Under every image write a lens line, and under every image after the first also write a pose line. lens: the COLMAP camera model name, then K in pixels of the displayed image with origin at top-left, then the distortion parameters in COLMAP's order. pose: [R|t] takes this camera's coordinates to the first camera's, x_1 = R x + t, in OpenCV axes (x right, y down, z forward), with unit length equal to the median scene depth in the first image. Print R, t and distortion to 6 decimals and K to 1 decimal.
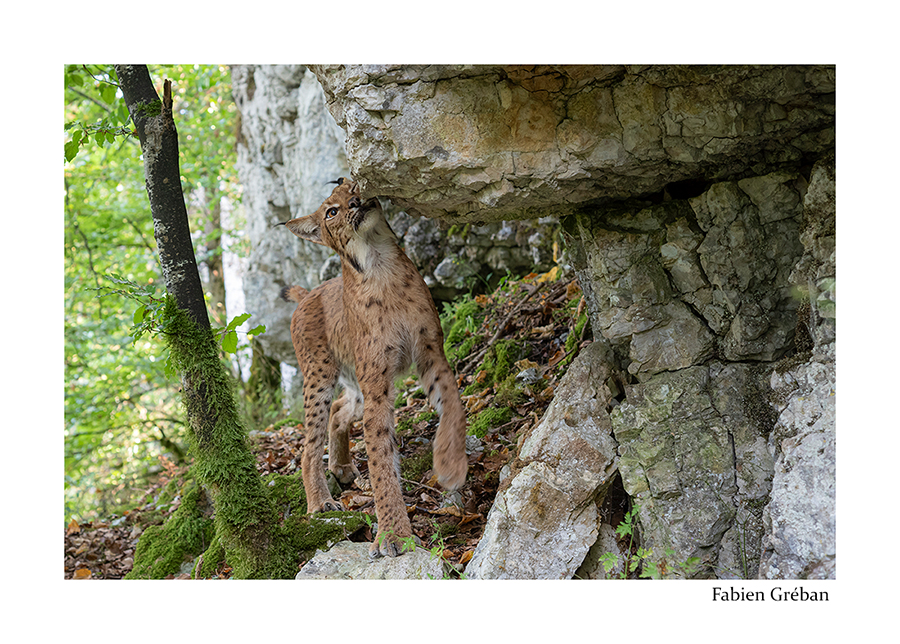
lens RADIAL K [[1333.6, 0, 423.6], [0, 1333.6, 273.1], [0, 0, 1]] dist [0.115967, 0.000000]
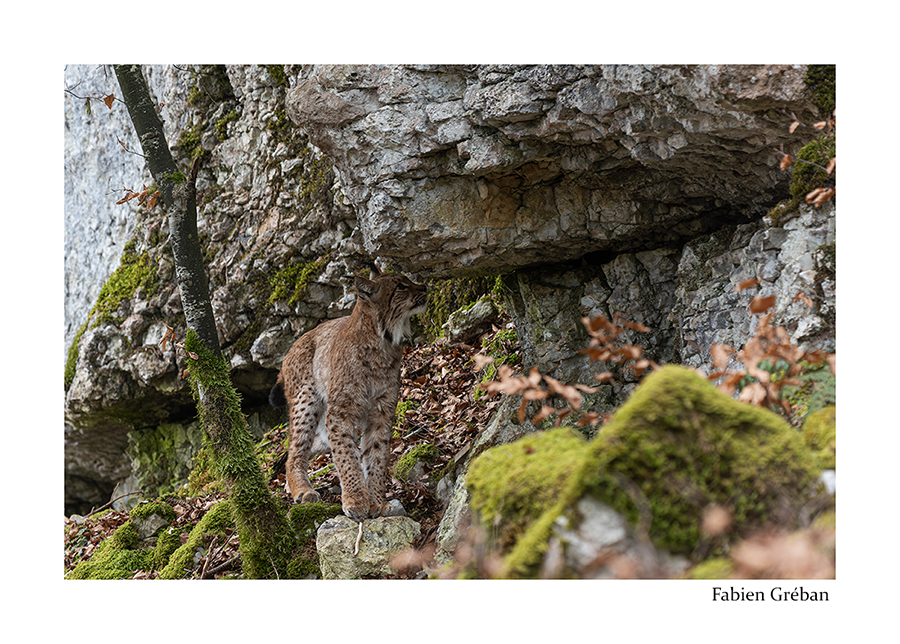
lens RADIAL K [[4118.0, 0, 450.6], [0, 4118.0, 323.6], [0, 0, 1]] dist [1.710853, 0.000000]
pose [[0.980360, 0.030972, 0.194767, -0.816472], [-0.023170, 0.998840, -0.042209, 0.196761], [-0.195848, 0.036867, 0.979941, -3.280917]]
